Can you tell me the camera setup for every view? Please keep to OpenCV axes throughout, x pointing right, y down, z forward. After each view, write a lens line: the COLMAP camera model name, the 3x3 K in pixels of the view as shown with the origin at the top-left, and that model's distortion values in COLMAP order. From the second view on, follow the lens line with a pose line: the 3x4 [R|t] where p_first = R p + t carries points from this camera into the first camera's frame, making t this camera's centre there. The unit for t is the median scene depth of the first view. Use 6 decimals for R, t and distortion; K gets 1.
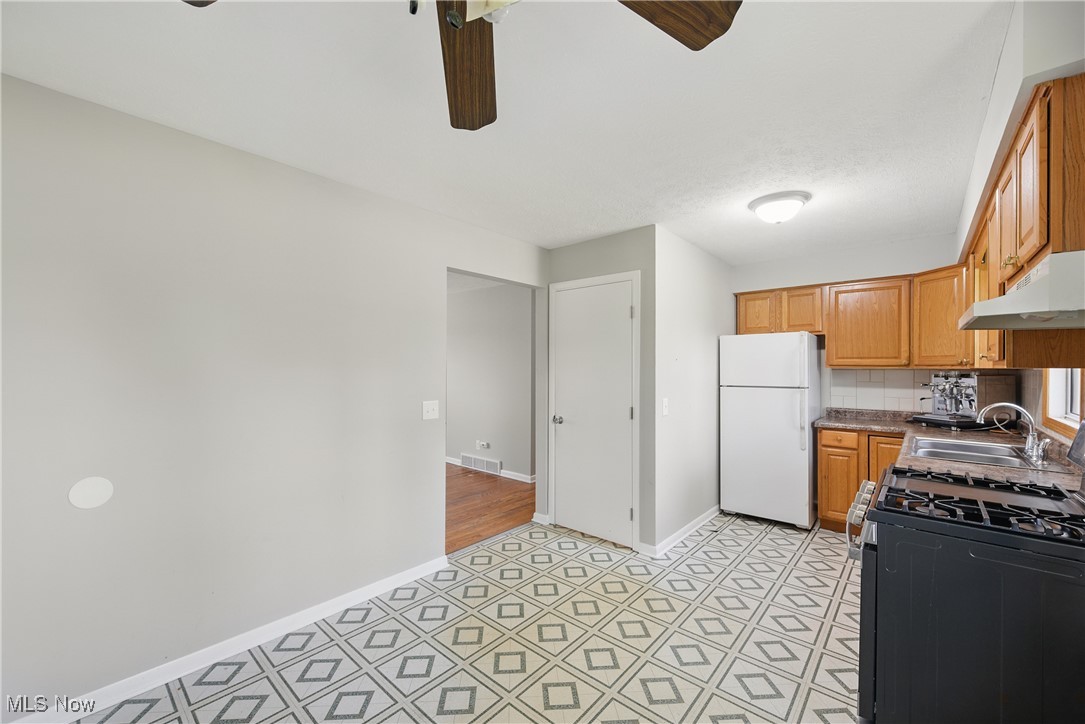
lens RADIAL K [[436.4, 0, 542.5], [0, 436.4, 362.0], [0, 0, 1]] dist [0.036536, -0.000006]
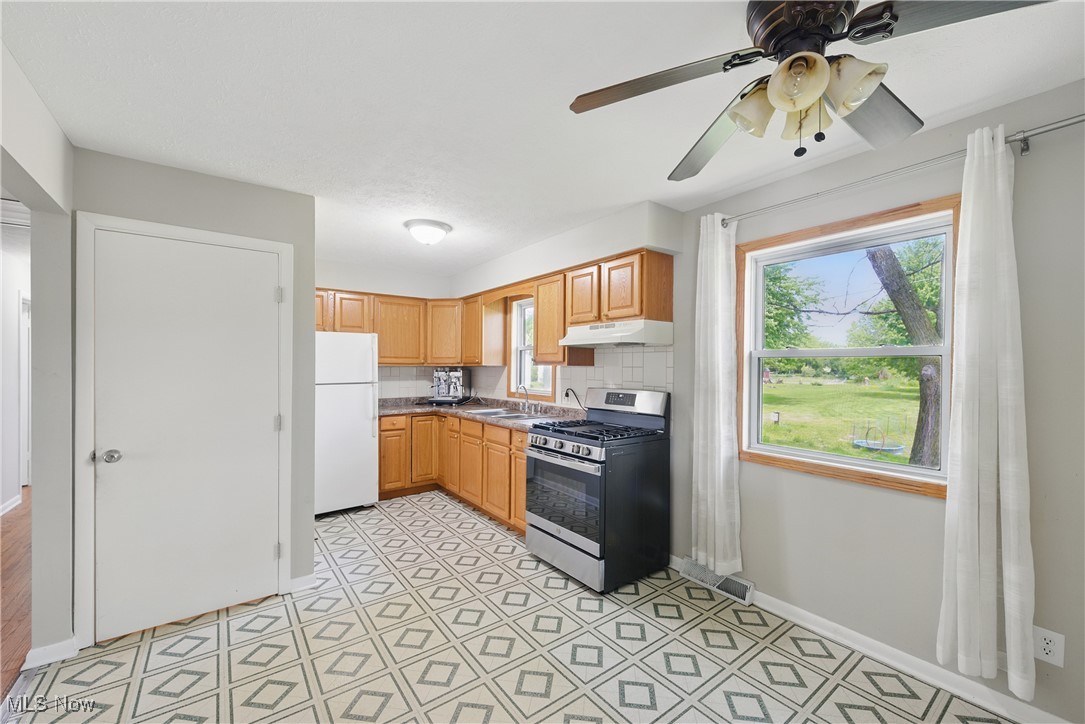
lens RADIAL K [[433.3, 0, 541.5], [0, 433.3, 368.5], [0, 0, 1]] dist [-0.000301, 0.000476]
pose [[0.210408, -0.010069, 0.977562, -0.439993], [-0.014317, 0.999808, 0.013380, -0.000538], [-0.977509, -0.016811, 0.210223, 0.363841]]
